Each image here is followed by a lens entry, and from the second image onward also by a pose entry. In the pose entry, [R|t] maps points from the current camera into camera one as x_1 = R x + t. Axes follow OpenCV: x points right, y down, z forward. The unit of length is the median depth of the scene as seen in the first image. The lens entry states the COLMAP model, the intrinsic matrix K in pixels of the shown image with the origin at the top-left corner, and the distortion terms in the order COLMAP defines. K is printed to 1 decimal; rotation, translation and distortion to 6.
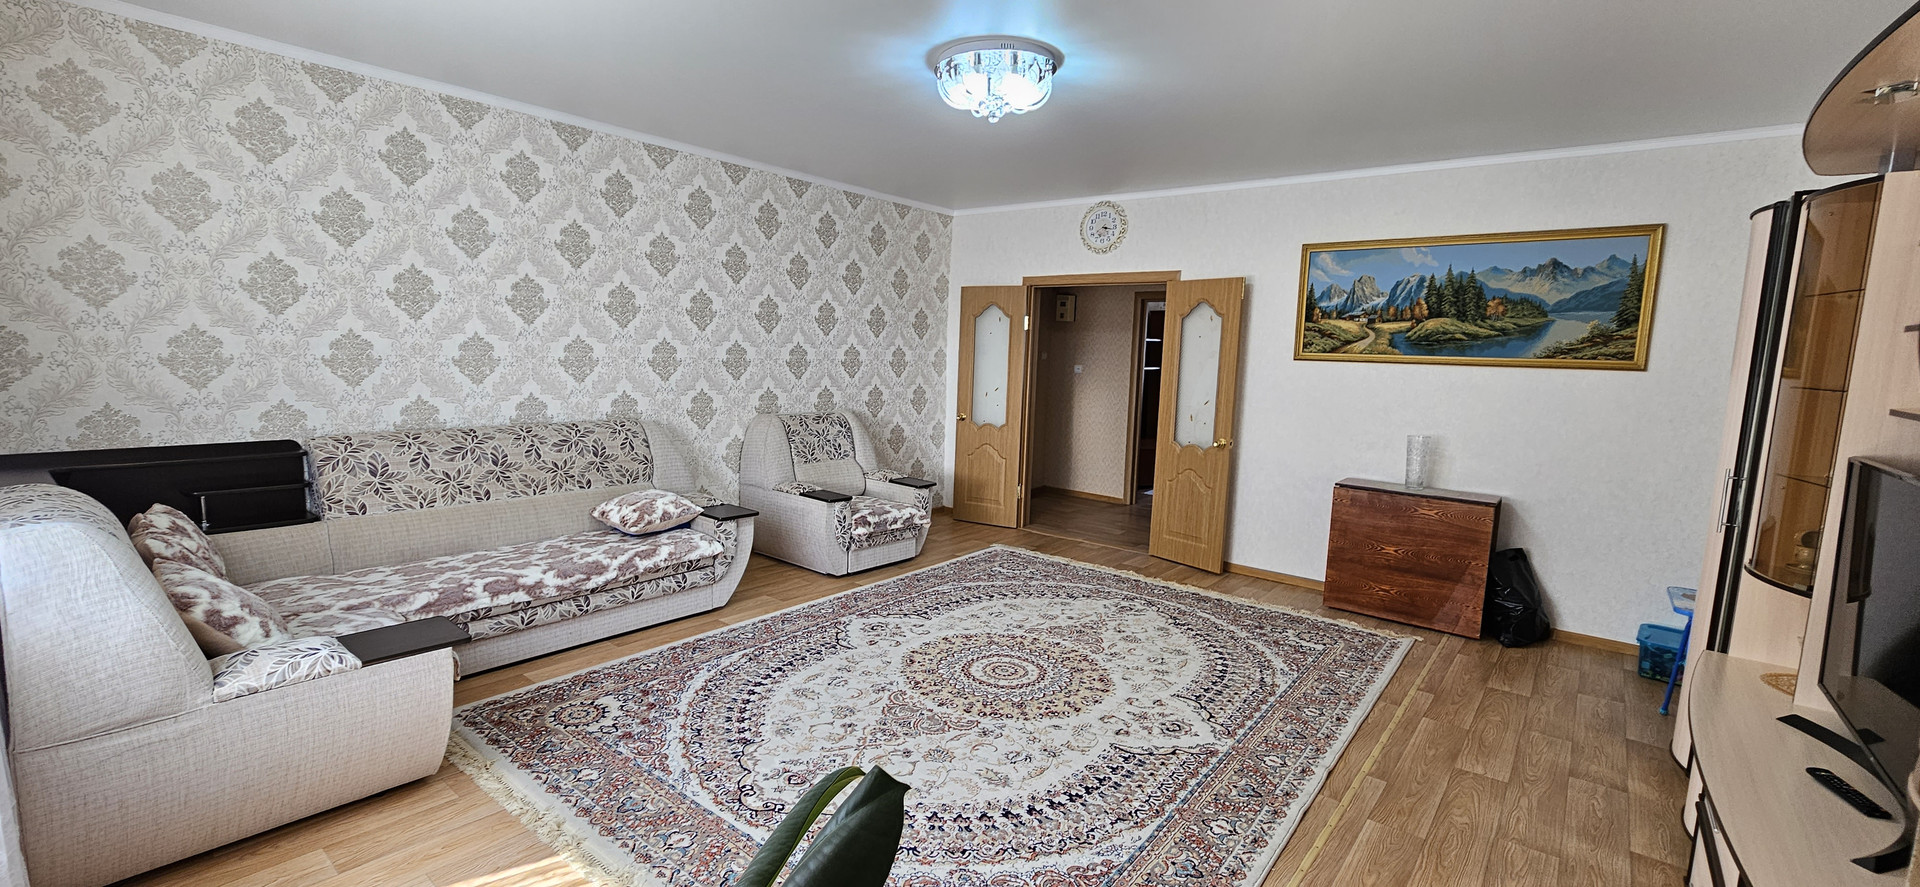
lens RADIAL K [[799.4, 0, 924.3], [0, 799.4, 440.3], [0, 0, 1]] dist [-0.001226, -0.000344]
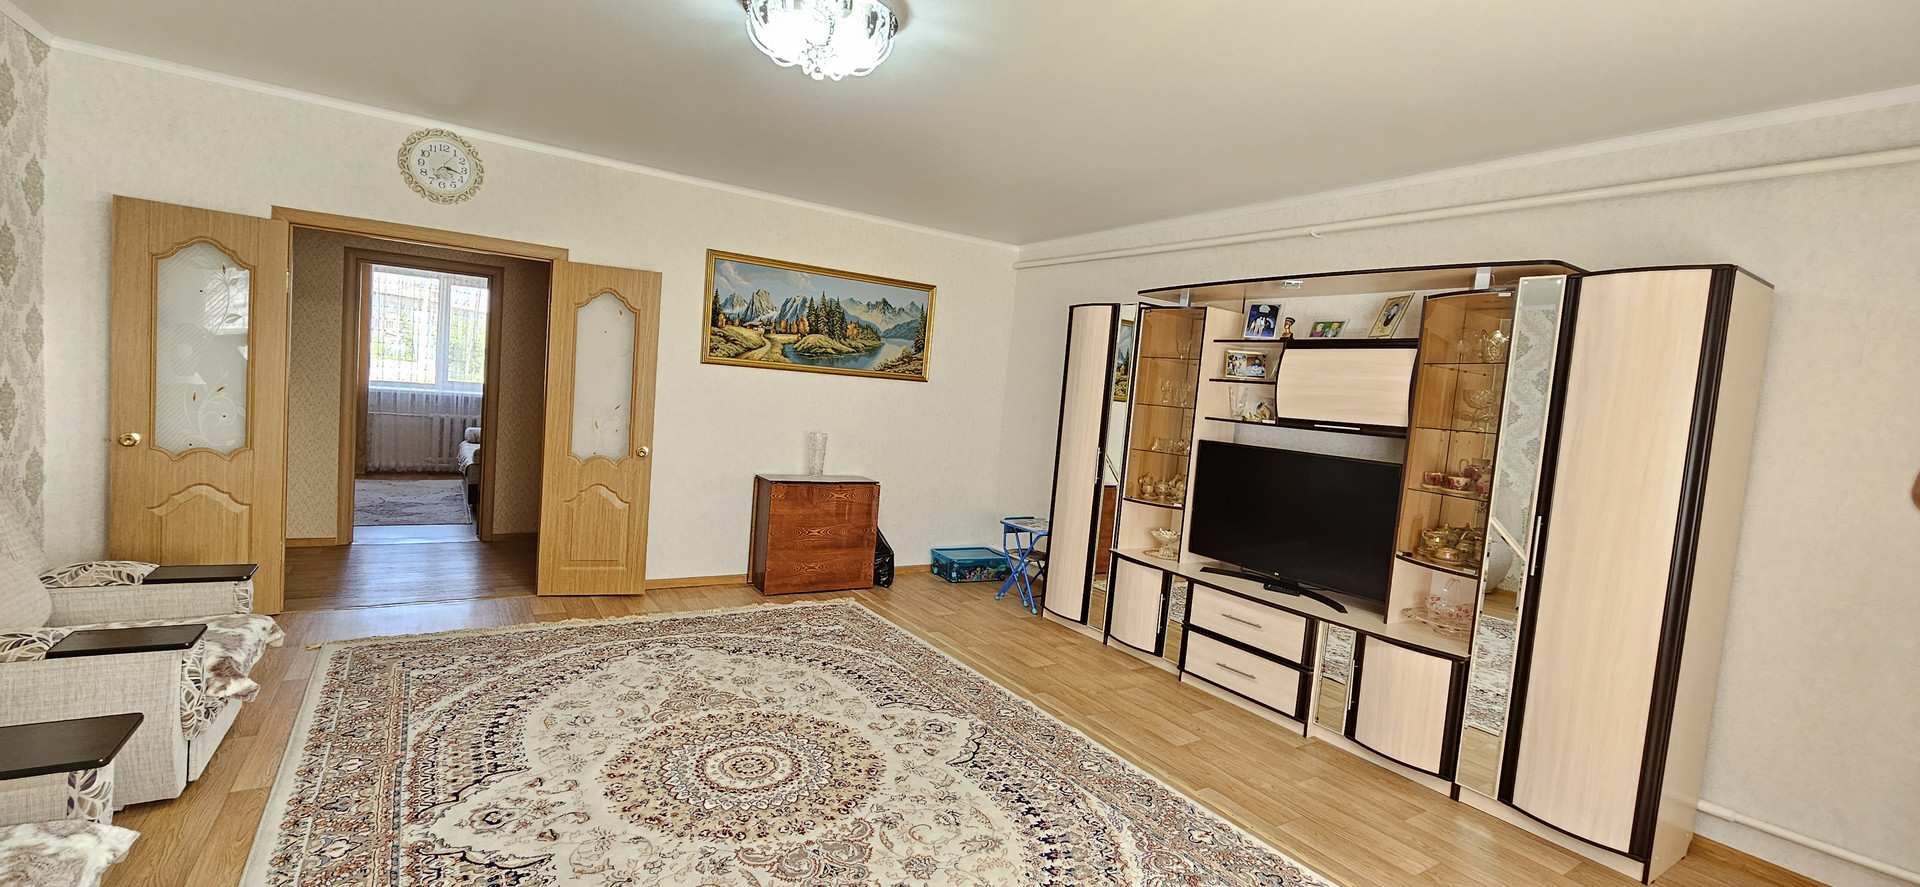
lens RADIAL K [[799.4, 0, 964.9], [0, 799.4, 447.3], [0, 0, 1]] dist [-0.001226, -0.000344]
pose [[0.275584, -0.078073, 0.958101, -0.491647], [0.038134, 0.996800, 0.070257, -0.063567], [-0.960520, 0.017174, 0.277679, 0.485641]]
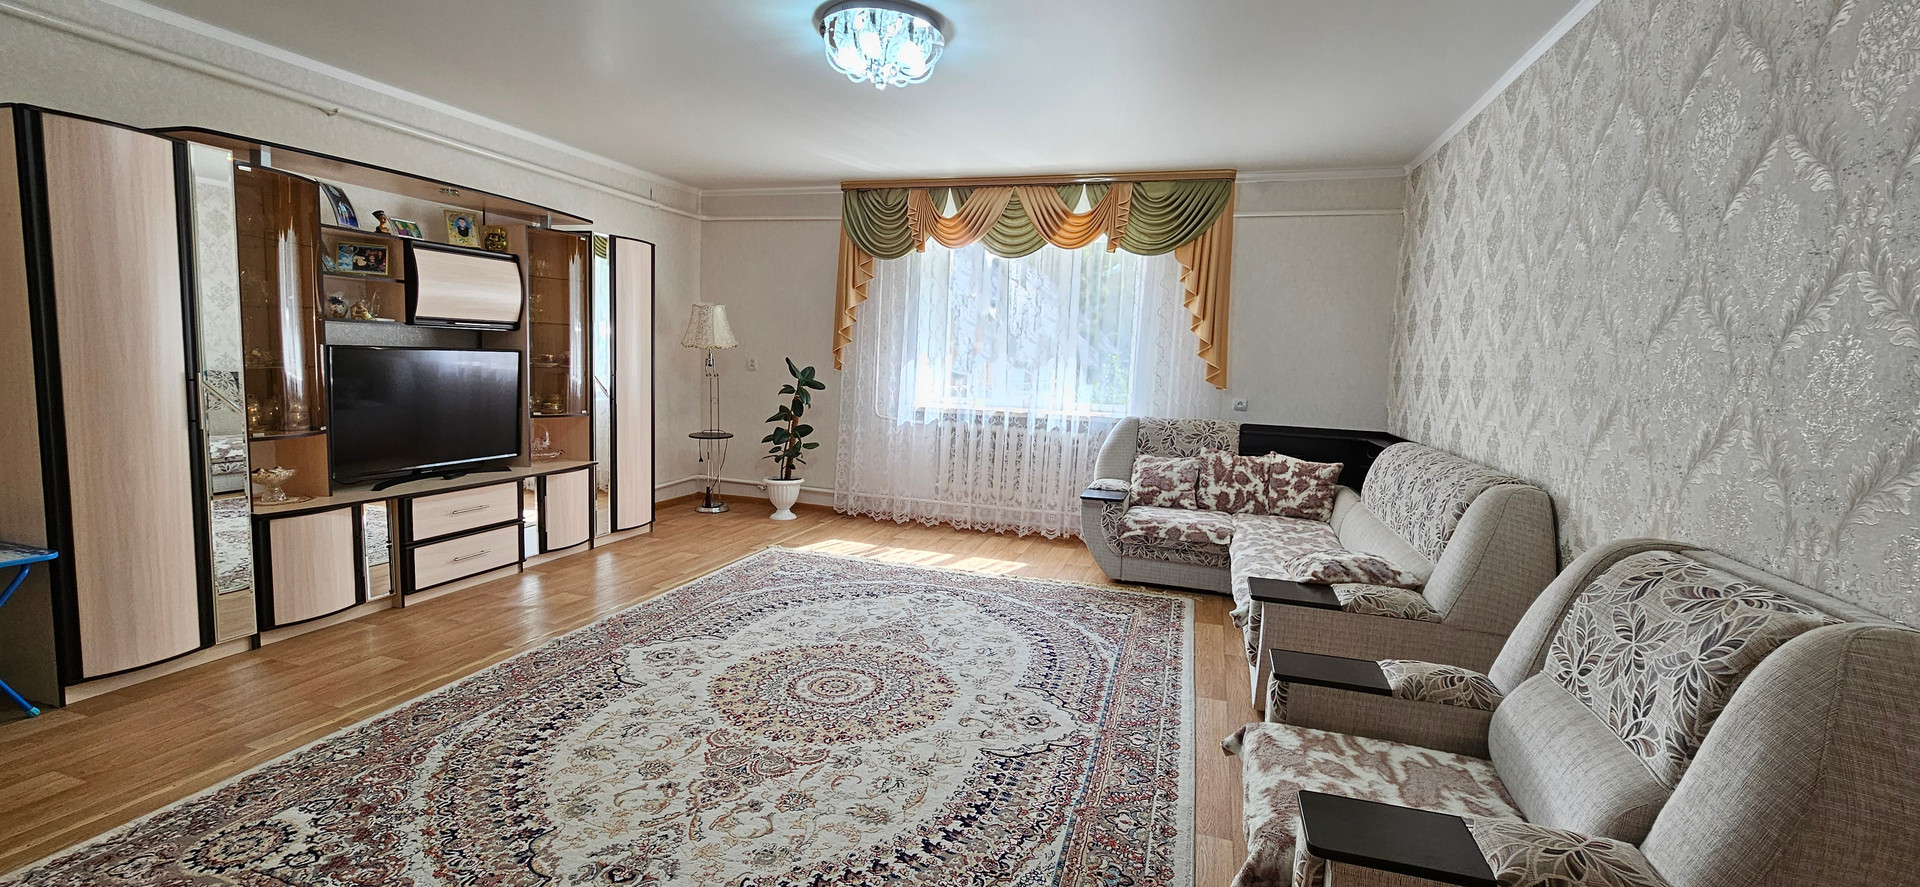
lens RADIAL K [[799.4, 0, 952.1], [0, 799.4, 445.3], [0, 0, 1]] dist [-0.001226, -0.000344]
pose [[-0.917386, -0.026746, -0.397100, 0.287339], [-0.117048, 0.971747, 0.204956, -0.136433], [0.380399, 0.234503, -0.894598, 1.507956]]
